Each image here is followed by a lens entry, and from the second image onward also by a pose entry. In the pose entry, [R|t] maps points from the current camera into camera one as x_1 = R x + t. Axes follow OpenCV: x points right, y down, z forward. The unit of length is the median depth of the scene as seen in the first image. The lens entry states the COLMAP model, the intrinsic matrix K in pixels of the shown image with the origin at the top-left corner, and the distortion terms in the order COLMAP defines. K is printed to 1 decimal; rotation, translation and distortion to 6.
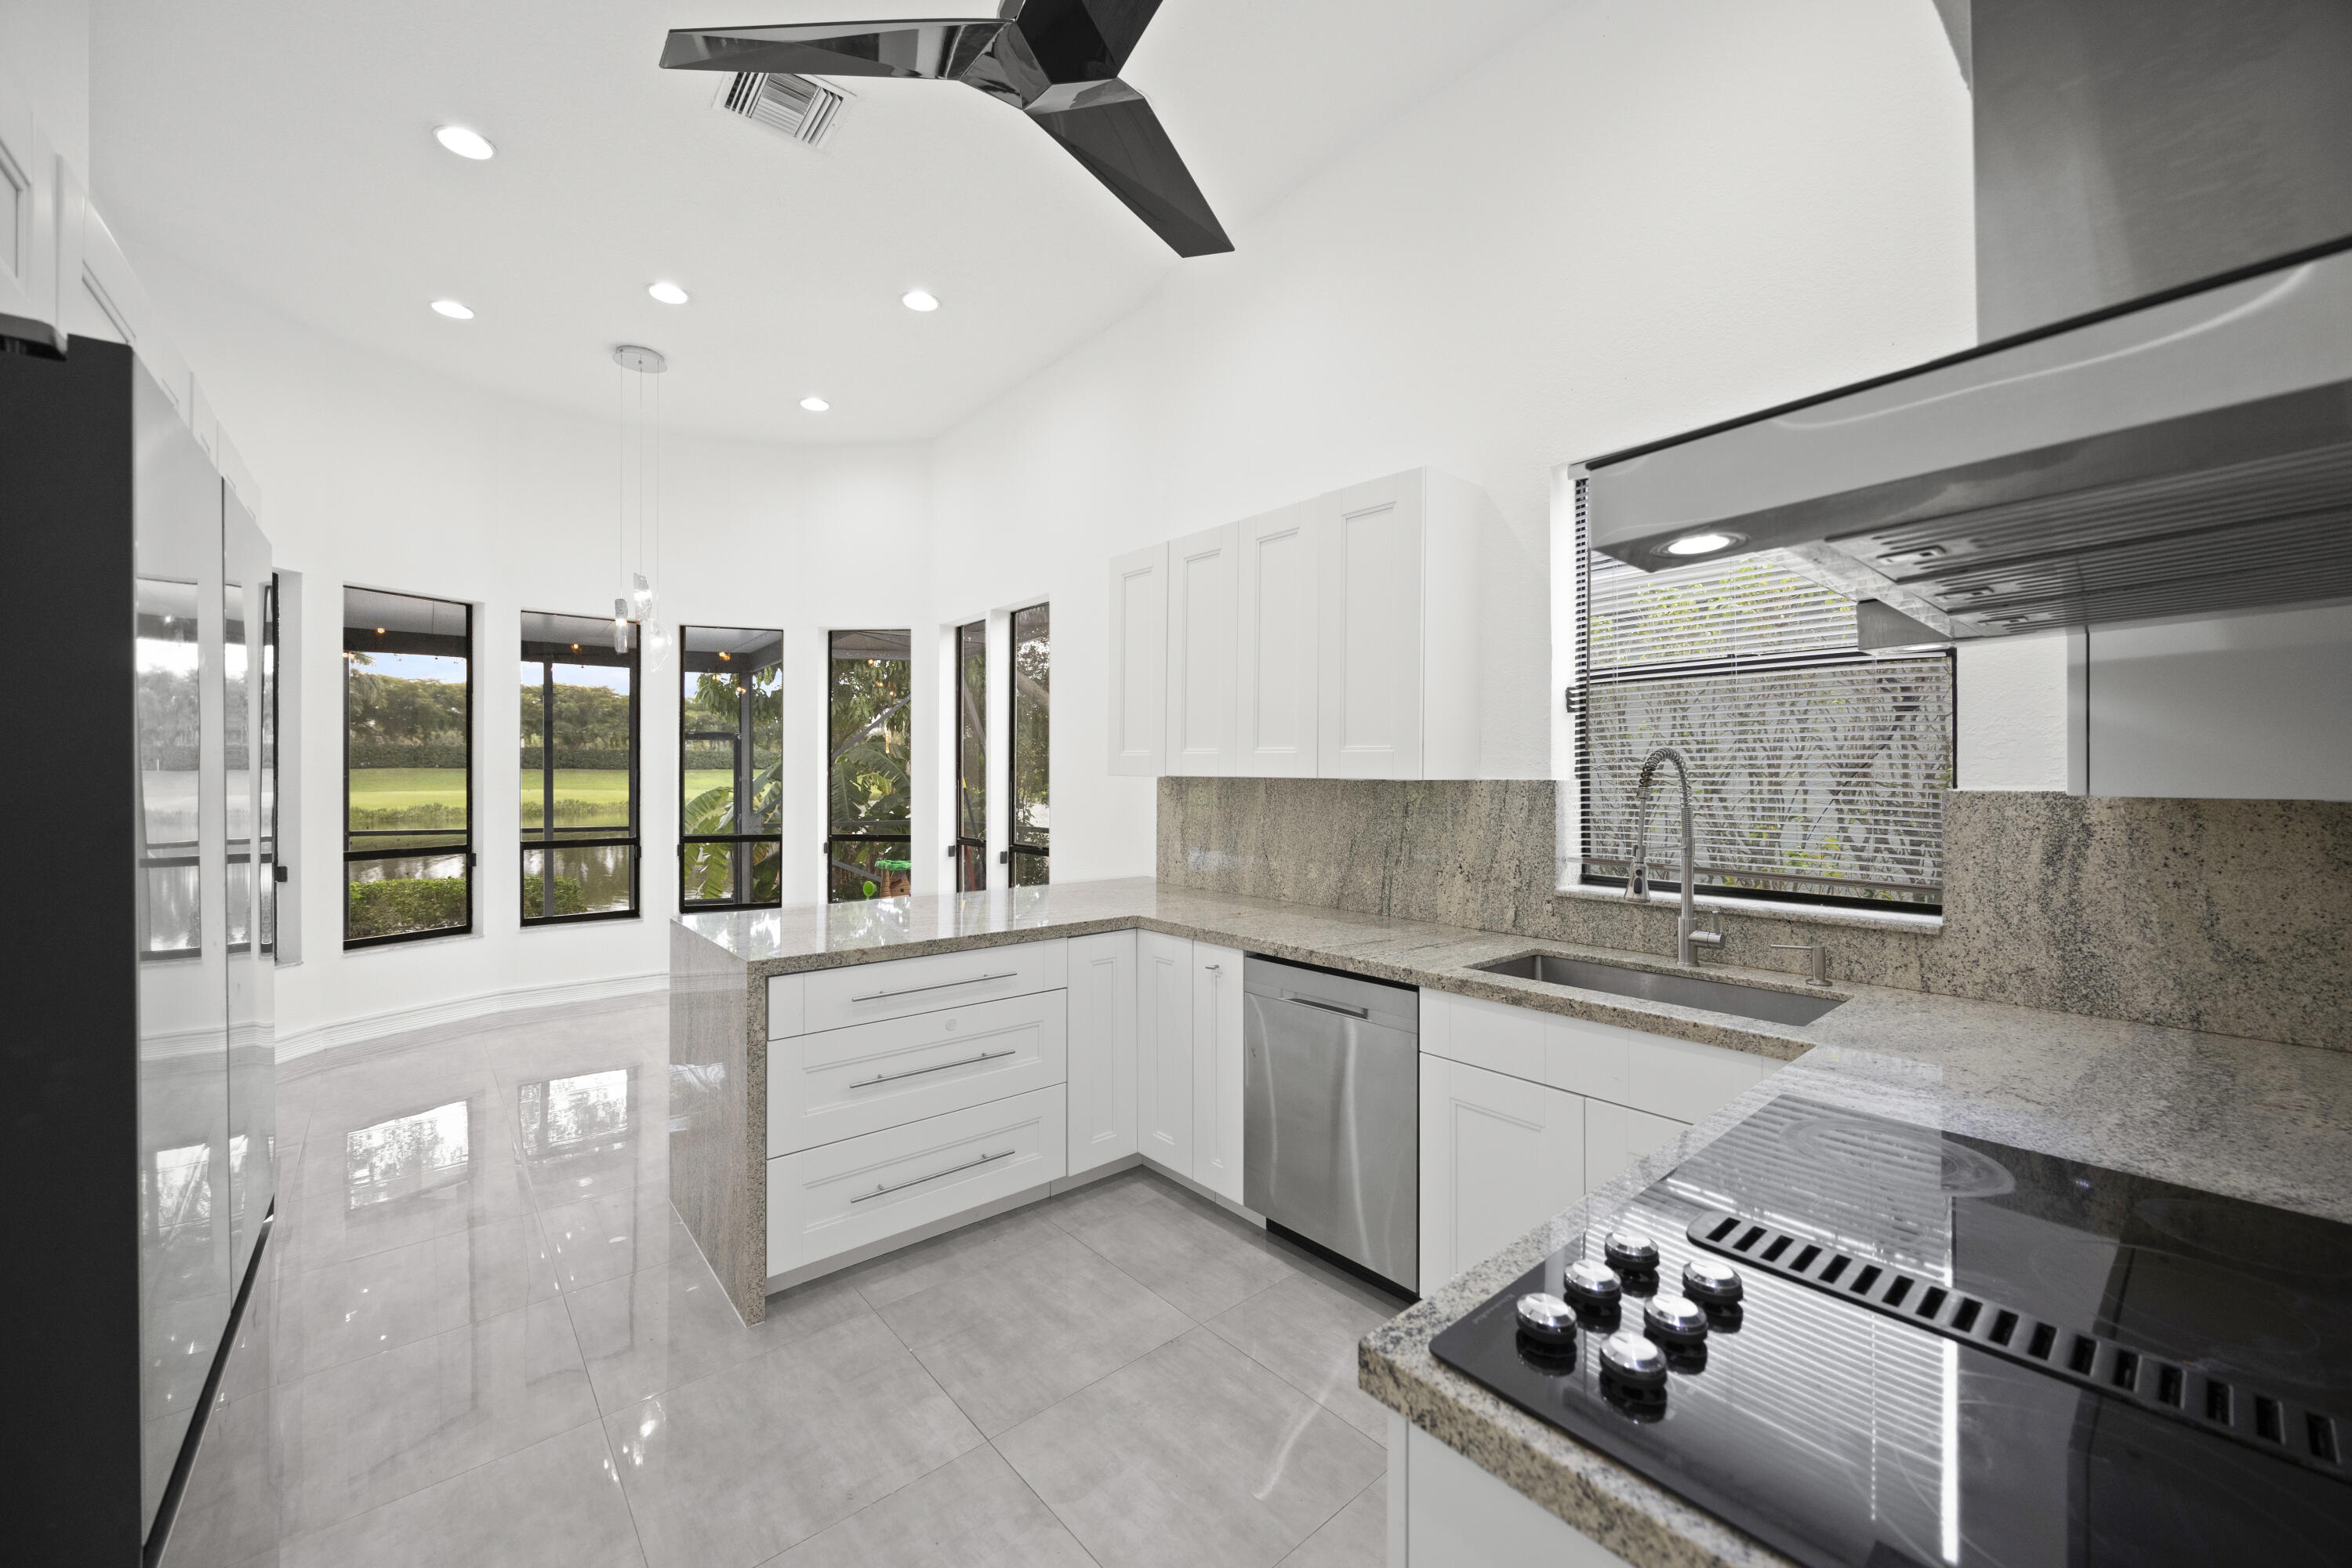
lens RADIAL K [[904.9, 0, 1175.9], [0, 904.9, 768.4], [0, 0, 1]] dist [-0.003494, 0.000967]
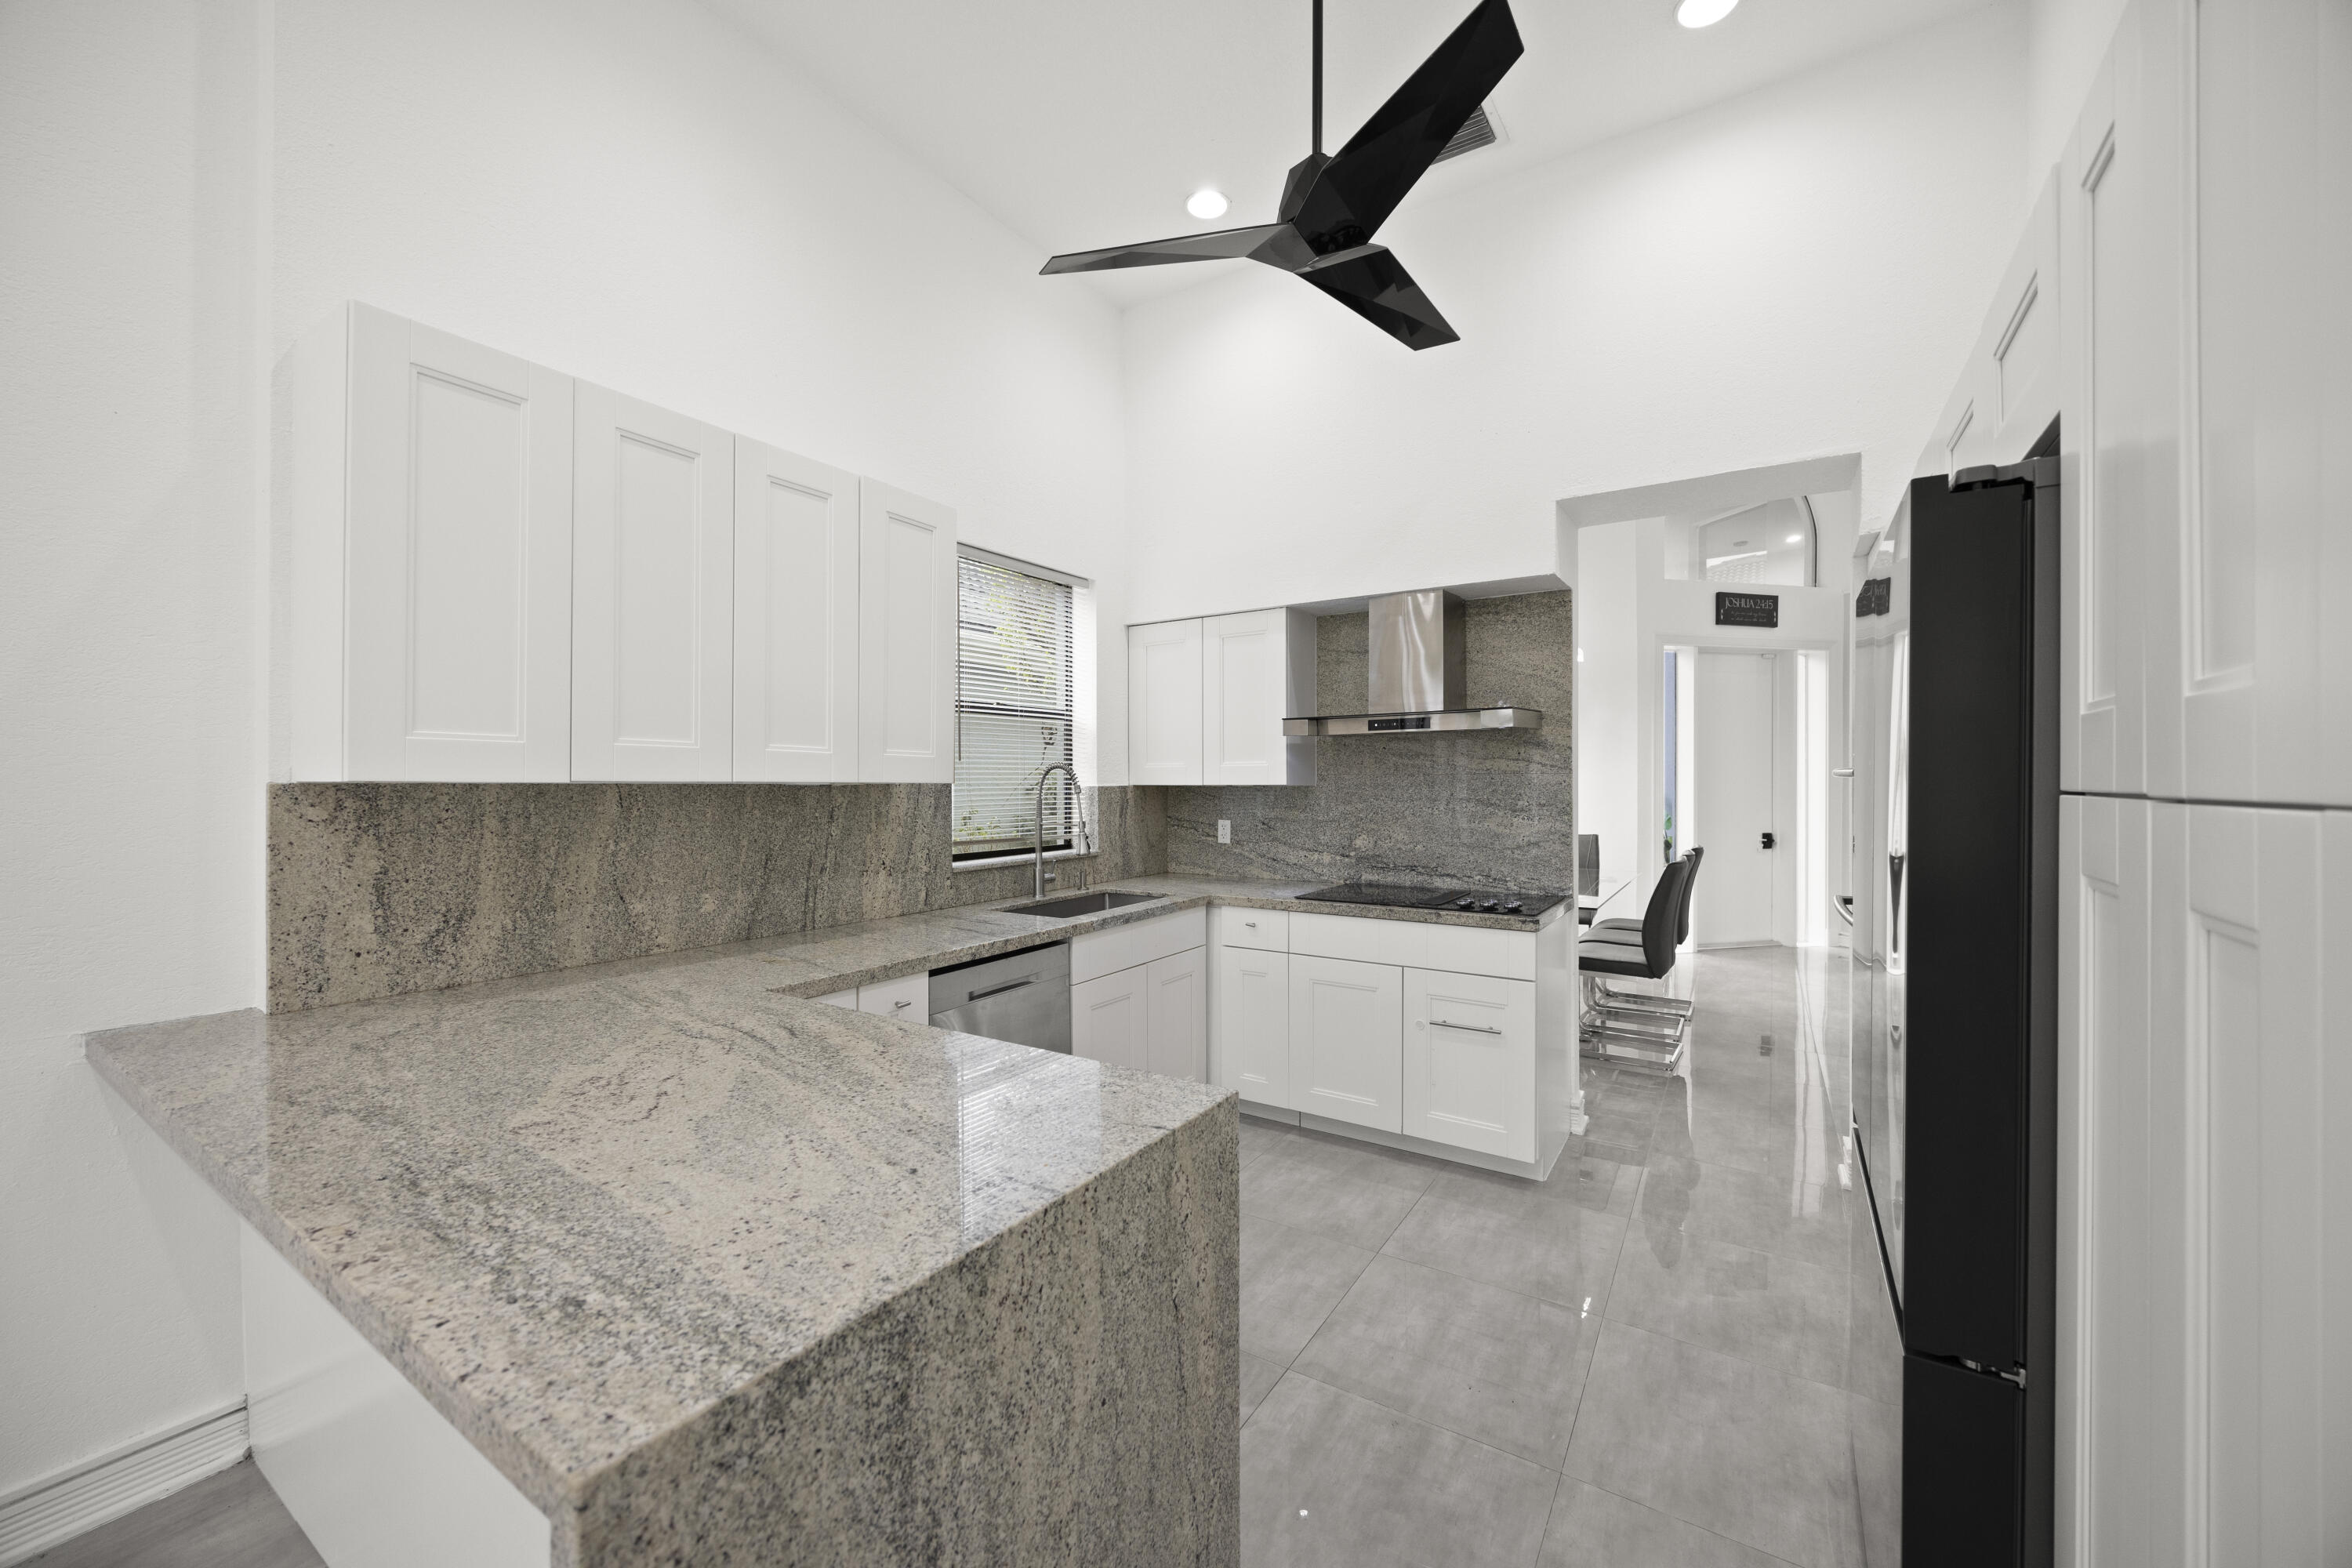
lens RADIAL K [[904.9, 0, 1186.0], [0, 904.9, 781.1], [0, 0, 1]] dist [-0.003494, 0.000967]
pose [[-0.290075, -0.002460, 0.957001, -0.776267], [-0.004326, 0.999990, 0.001259, 0.006308], [-0.956994, -0.003775, -0.290083, 0.902671]]
